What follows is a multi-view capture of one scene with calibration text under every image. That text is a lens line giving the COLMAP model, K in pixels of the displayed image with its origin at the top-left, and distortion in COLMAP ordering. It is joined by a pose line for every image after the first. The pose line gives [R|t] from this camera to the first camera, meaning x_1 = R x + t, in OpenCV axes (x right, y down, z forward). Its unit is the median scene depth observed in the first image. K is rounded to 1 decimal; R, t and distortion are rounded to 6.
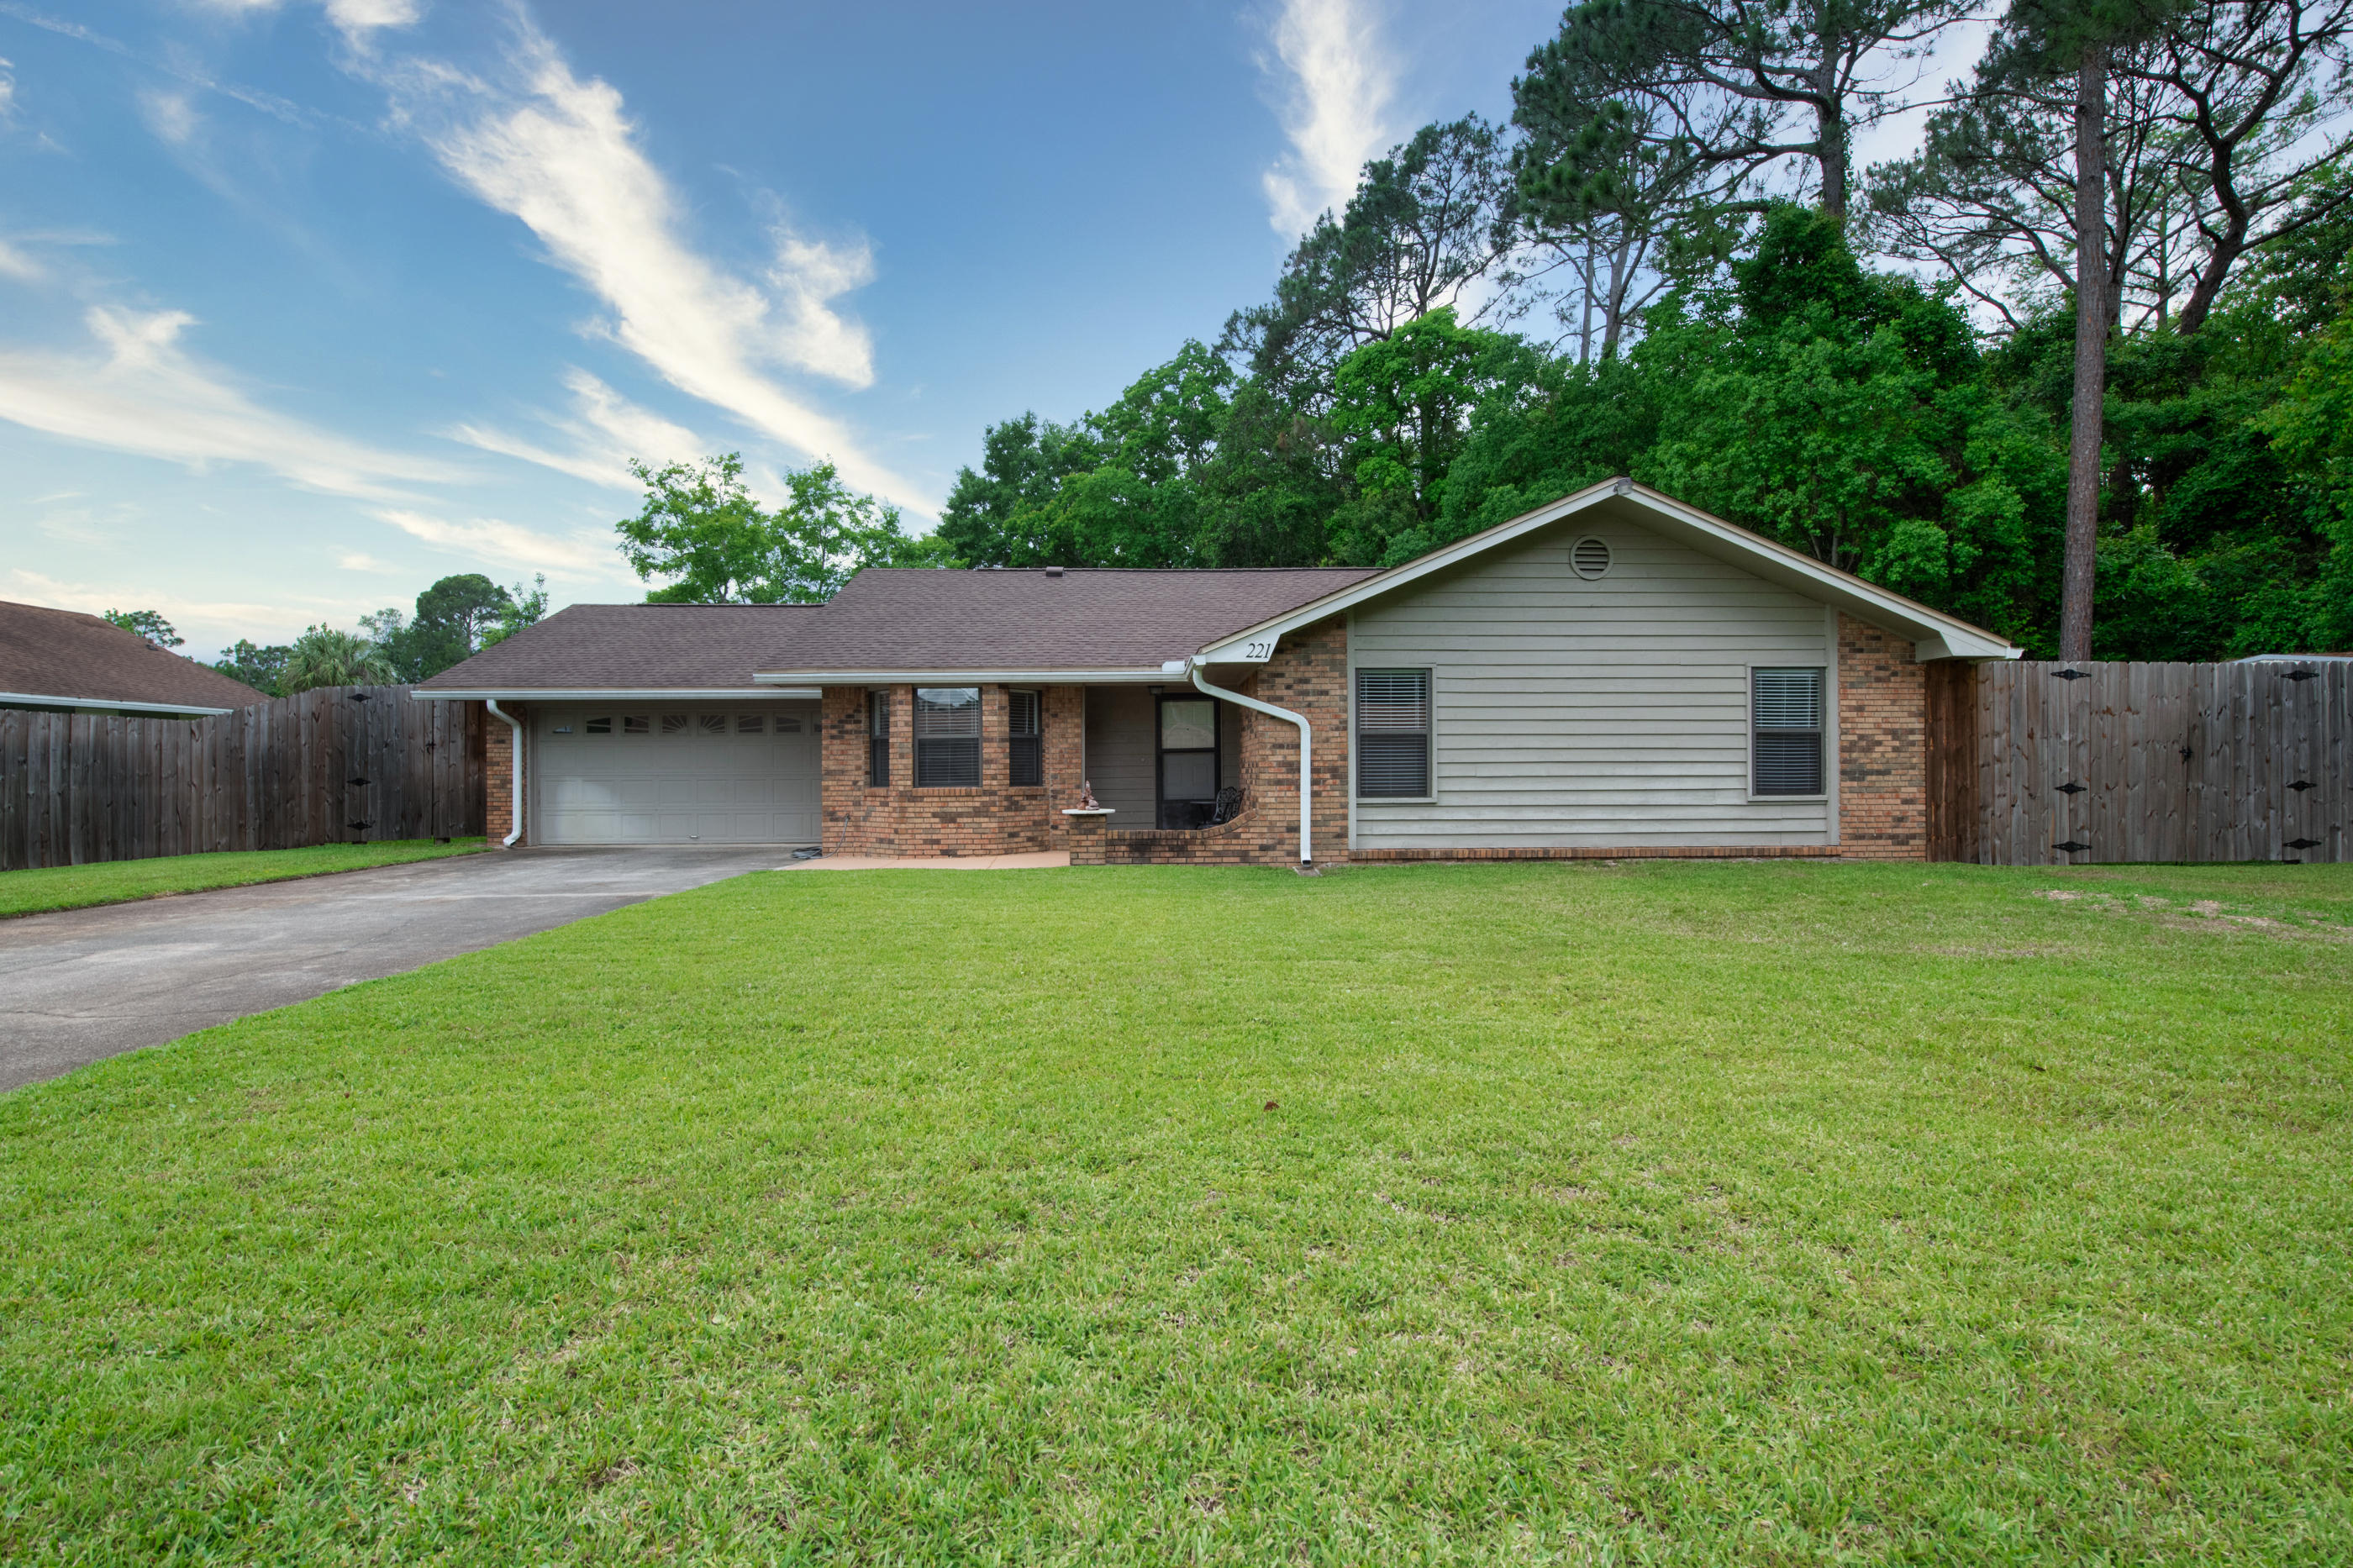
lens RADIAL K [[1075.7, 0, 1176.5], [0, 1075.7, 784.0], [0, 0, 1]] dist [-0.008296, -0.000162]
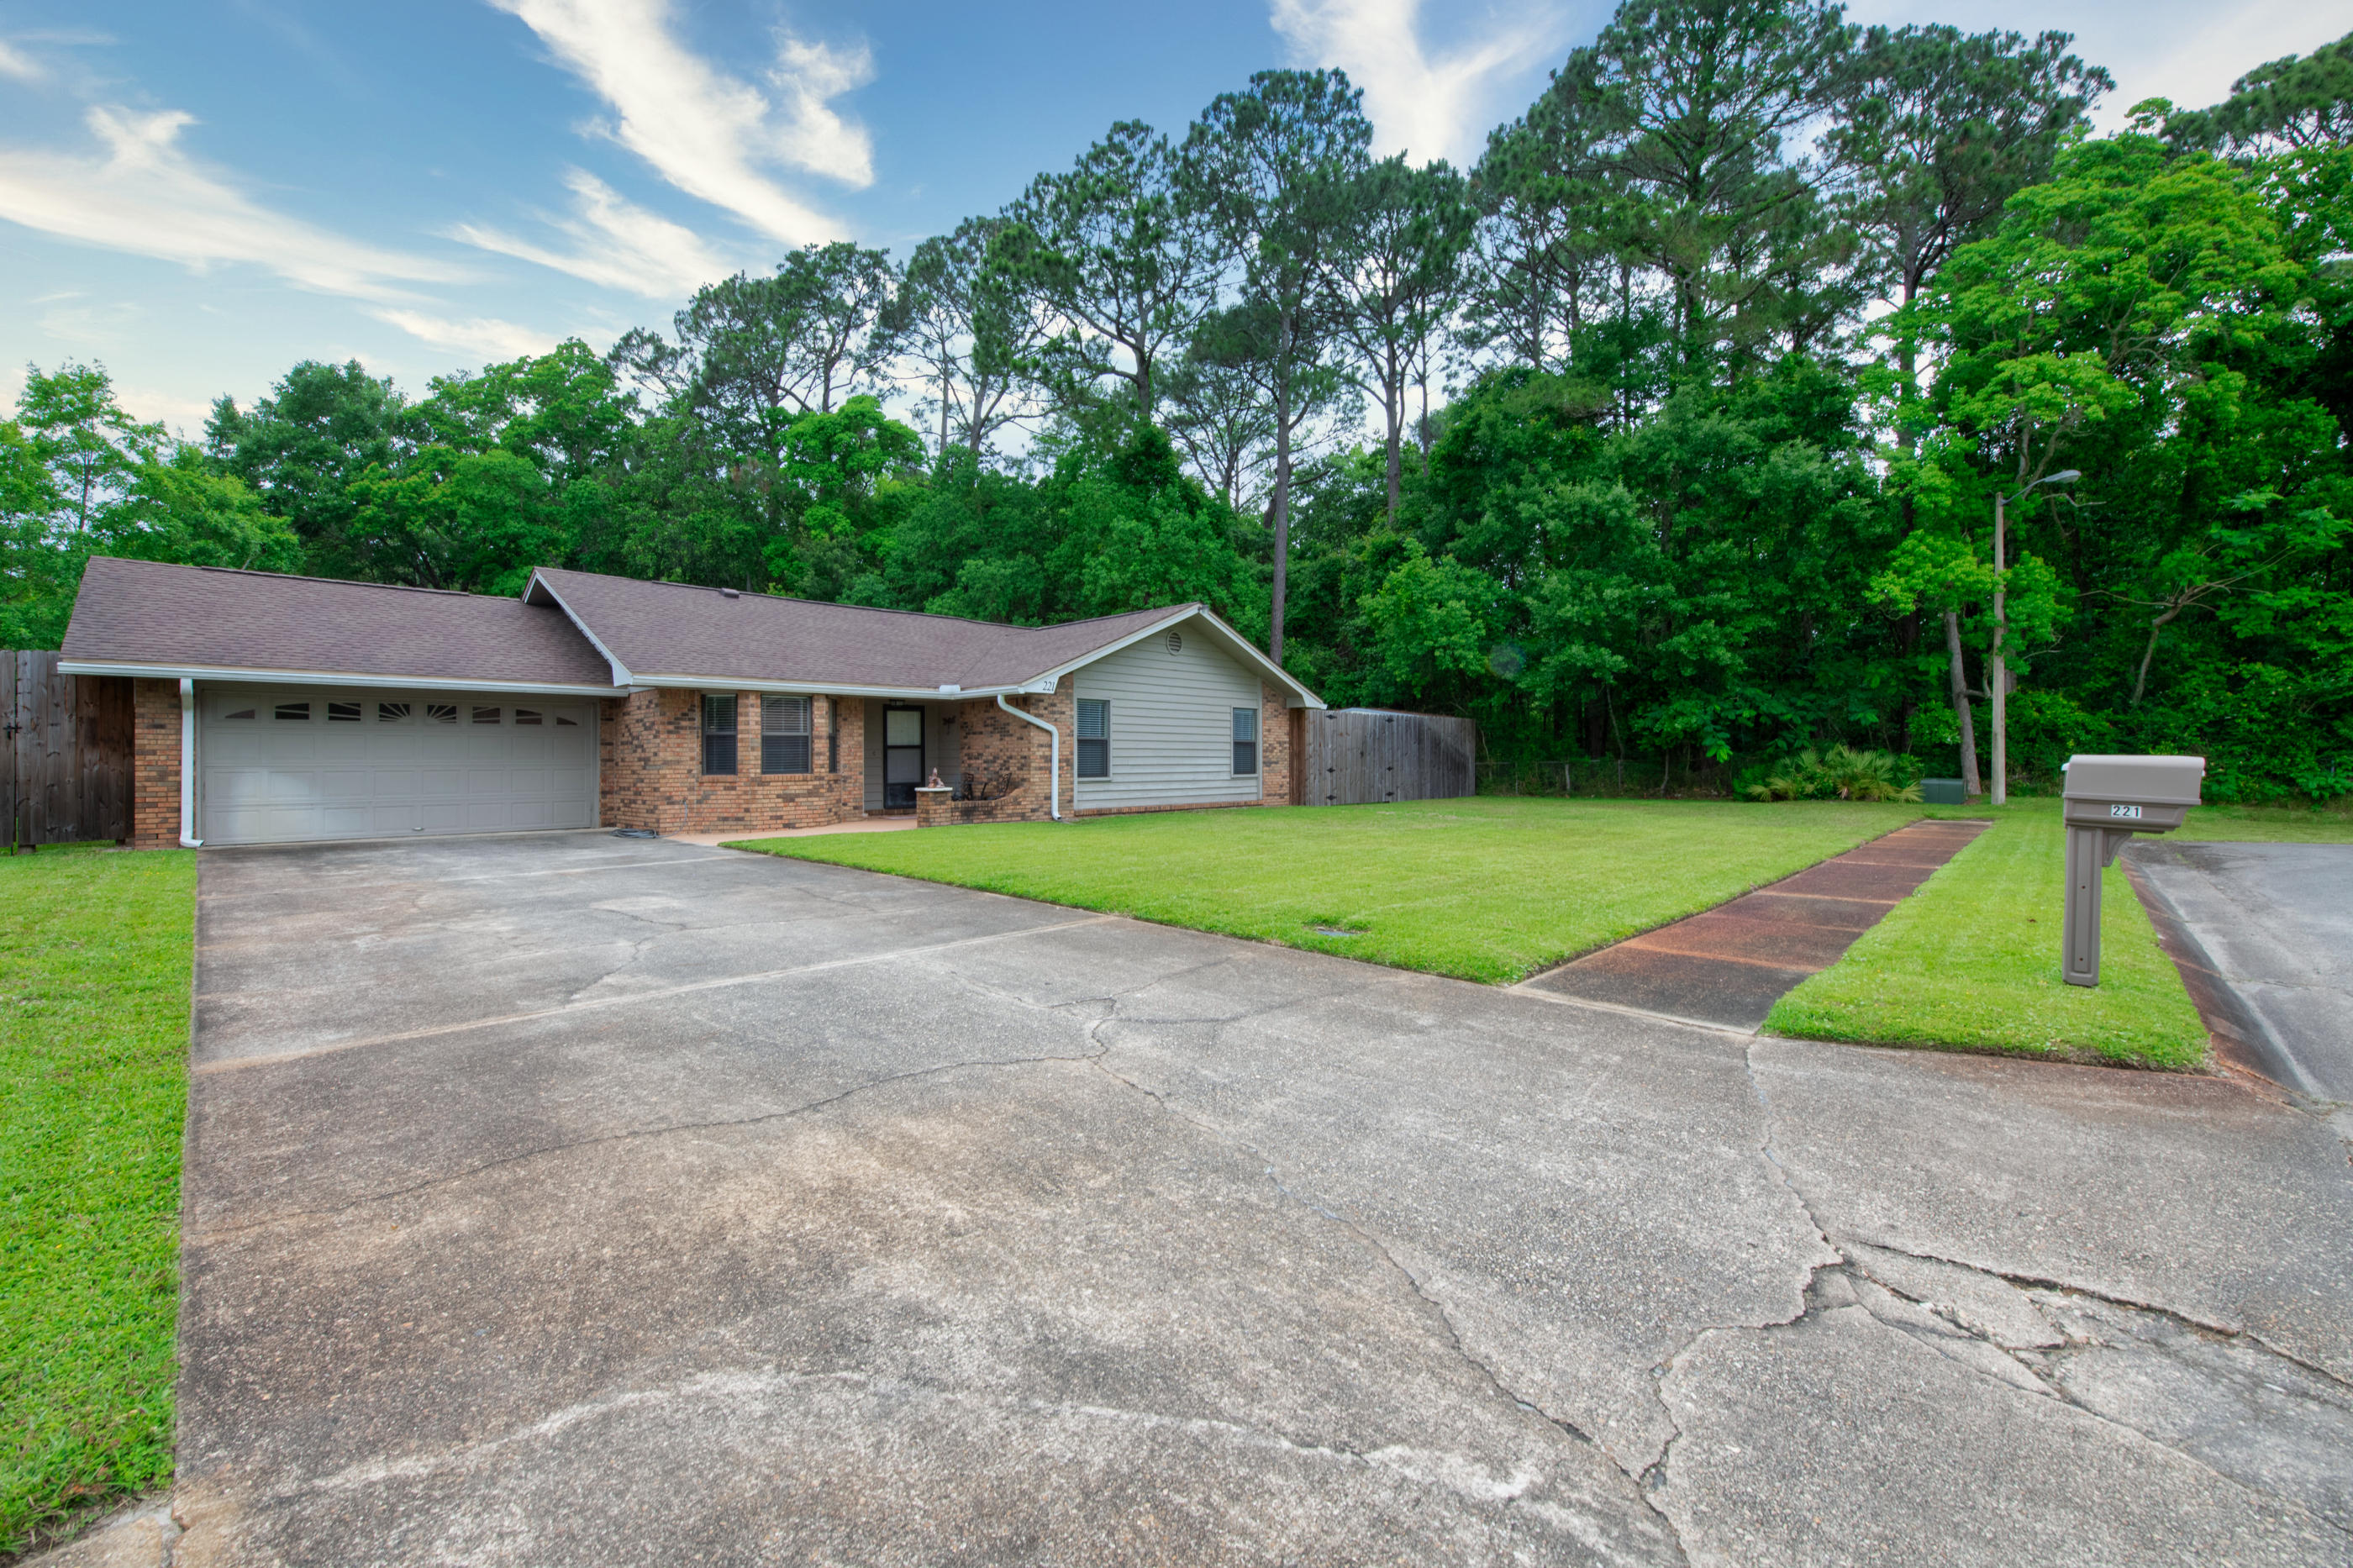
lens RADIAL K [[942.3, 0, 1184.4], [0, 942.3, 775.1], [0, 0, 1]] dist [-0.009893, -0.004634]
pose [[0.705953, -0.009144, 0.708199, -0.669991], [0.008985, 0.999952, 0.003955, 0.004030], [-0.708201, 0.003571, 0.706001, -0.111780]]
